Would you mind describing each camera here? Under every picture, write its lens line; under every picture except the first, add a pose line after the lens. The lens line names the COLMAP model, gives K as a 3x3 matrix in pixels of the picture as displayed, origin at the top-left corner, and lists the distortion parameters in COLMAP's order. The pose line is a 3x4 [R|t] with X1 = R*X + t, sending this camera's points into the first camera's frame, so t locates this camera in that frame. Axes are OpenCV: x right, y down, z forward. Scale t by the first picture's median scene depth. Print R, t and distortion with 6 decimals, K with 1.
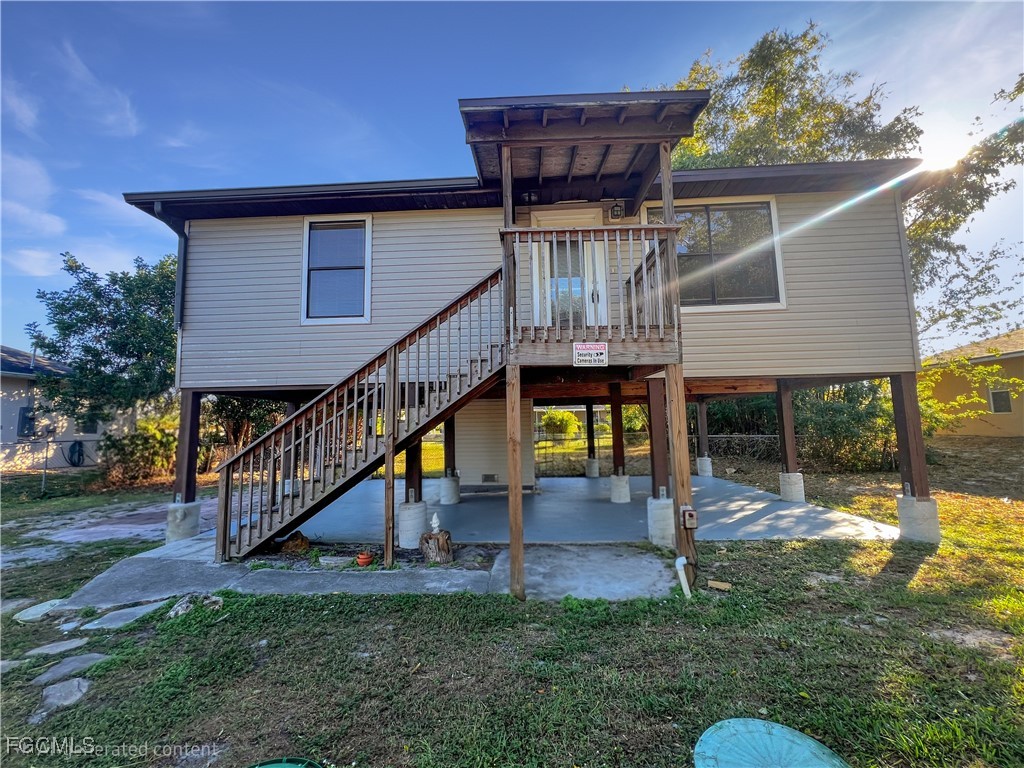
lens RADIAL K [[415.2, 0, 509.6], [0, 415.2, 382.3], [0, 0, 1]] dist [-0.004472, 0.000697]
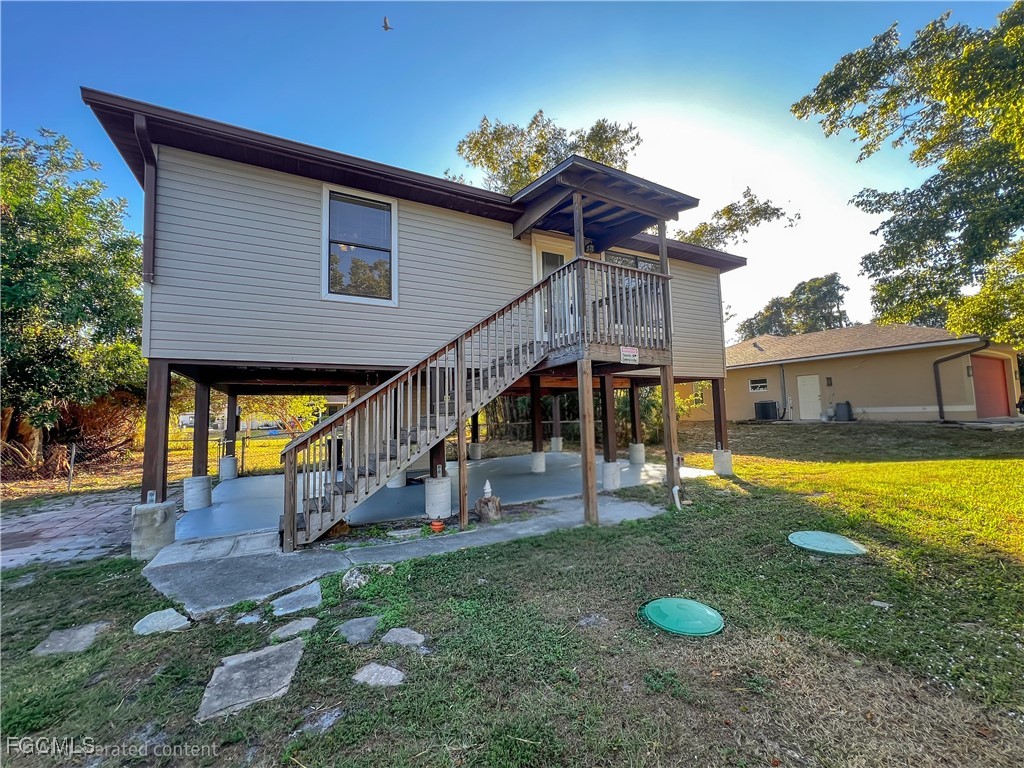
lens RADIAL K [[415.2, 0, 512.4], [0, 415.2, 384.0], [0, 0, 1]] dist [-0.004472, 0.000697]
pose [[0.858215, 0.035763, 0.512042, -0.668772], [-0.043917, 0.999028, 0.003832, 0.032878], [-0.511407, -0.025776, 0.858952, -0.031153]]
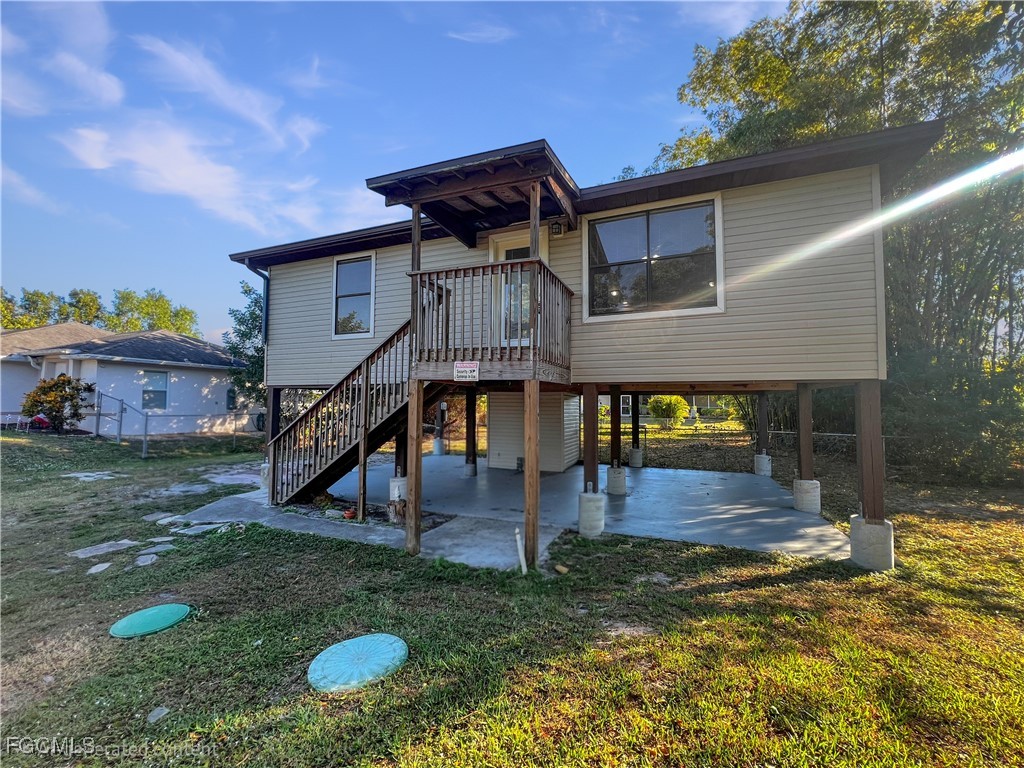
lens RADIAL K [[415.2, 0, 508.3], [0, 415.2, 382.2], [0, 0, 1]] dist [-0.004472, 0.000697]
pose [[0.941944, 0.008994, -0.335649, 0.542103], [0.009404, 0.998542, 0.053150, -0.073672], [0.335638, -0.053220, 0.940487, -0.091277]]
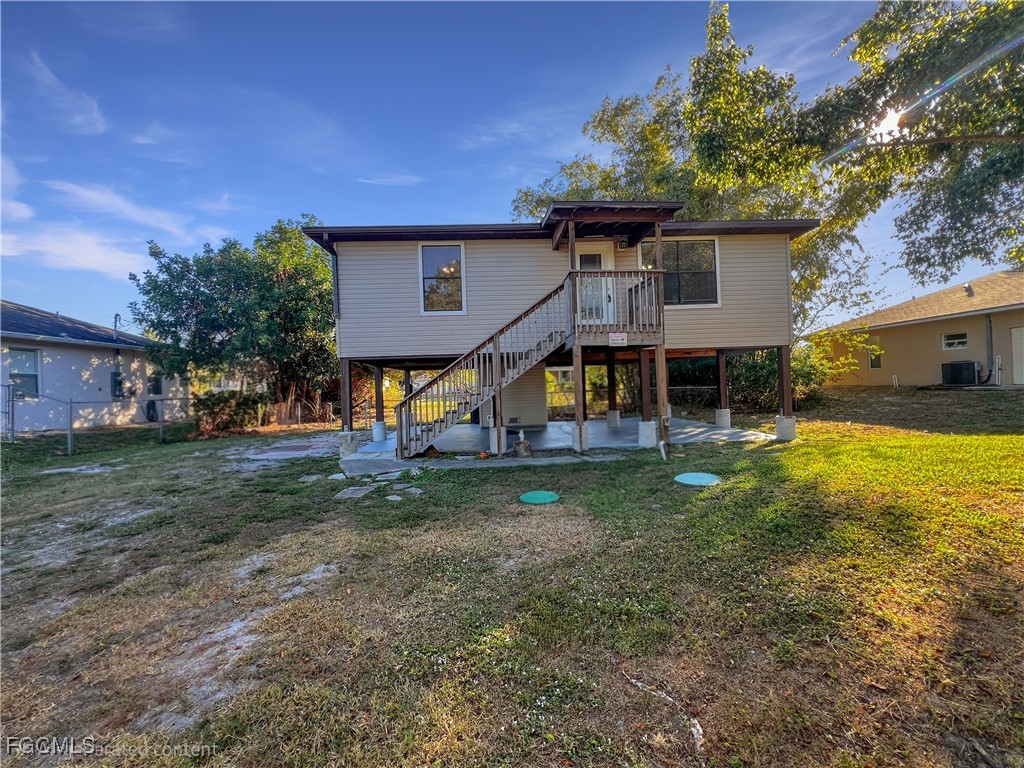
lens RADIAL K [[415.2, 0, 509.5], [0, 415.2, 385.2], [0, 0, 1]] dist [-0.004472, 0.000697]
pose [[0.995842, -0.013695, 0.090064, -0.351036], [0.004443, 0.994761, 0.102134, -0.042202], [-0.090991, -0.101309, 0.990685, -0.634136]]
